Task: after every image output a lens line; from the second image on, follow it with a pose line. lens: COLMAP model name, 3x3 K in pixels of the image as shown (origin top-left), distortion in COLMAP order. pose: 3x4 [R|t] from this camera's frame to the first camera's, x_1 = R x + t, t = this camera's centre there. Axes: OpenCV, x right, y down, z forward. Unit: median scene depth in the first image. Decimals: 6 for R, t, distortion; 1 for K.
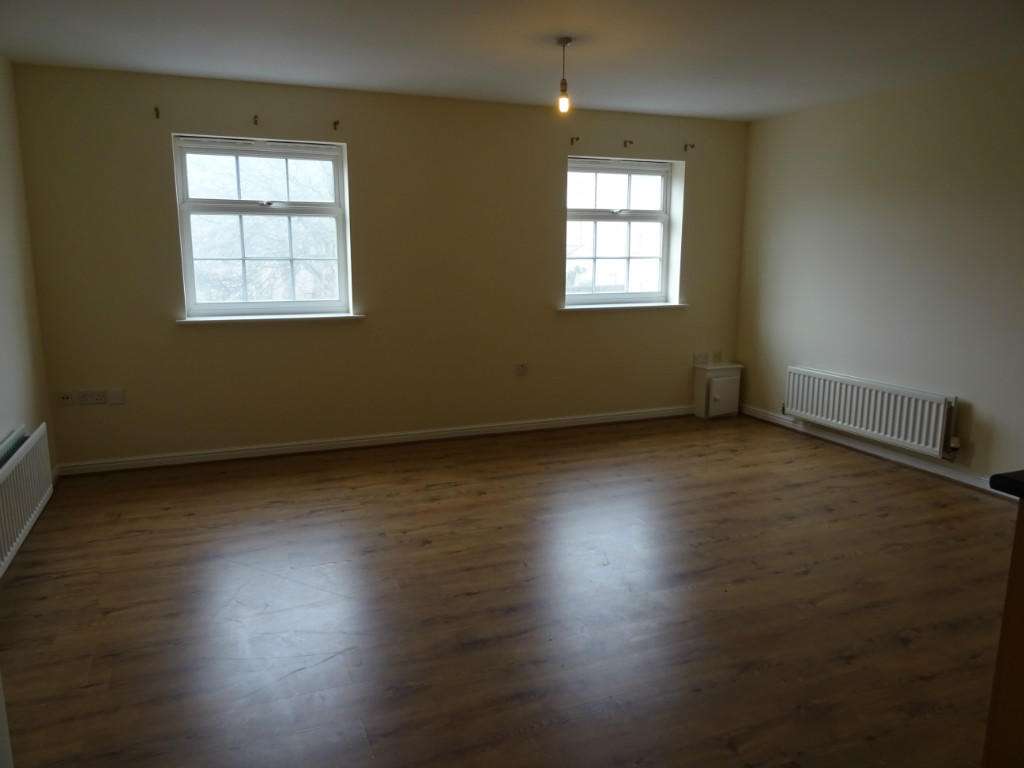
lens RADIAL K [[753.1, 0, 512.0], [0, 753.1, 384.0], [0, 0, 1]] dist [-0.004129, 0.000255]
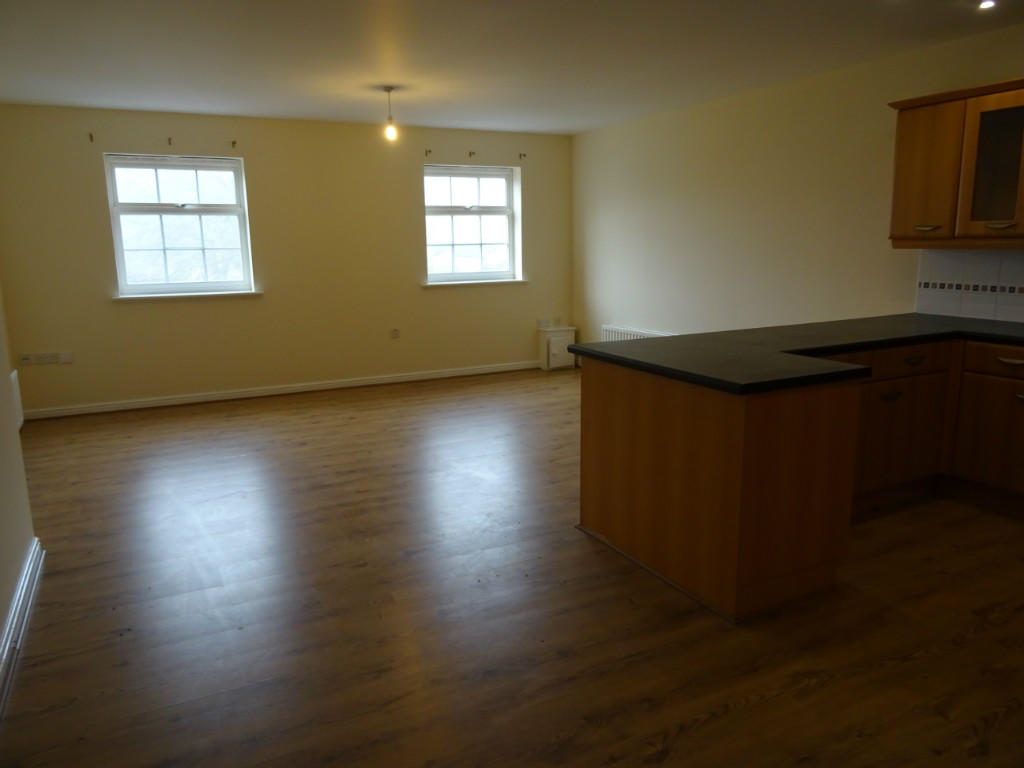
lens RADIAL K [[733.2, 0, 512.0], [0, 733.2, 384.0], [0, 0, 1]] dist [-0.012113, -0.003217]
pose [[0.995741, -0.034616, 0.085444, 0.112378], [0.033669, 0.999355, 0.012500, 0.064168], [-0.085821, -0.009570, 0.996265, -0.277399]]
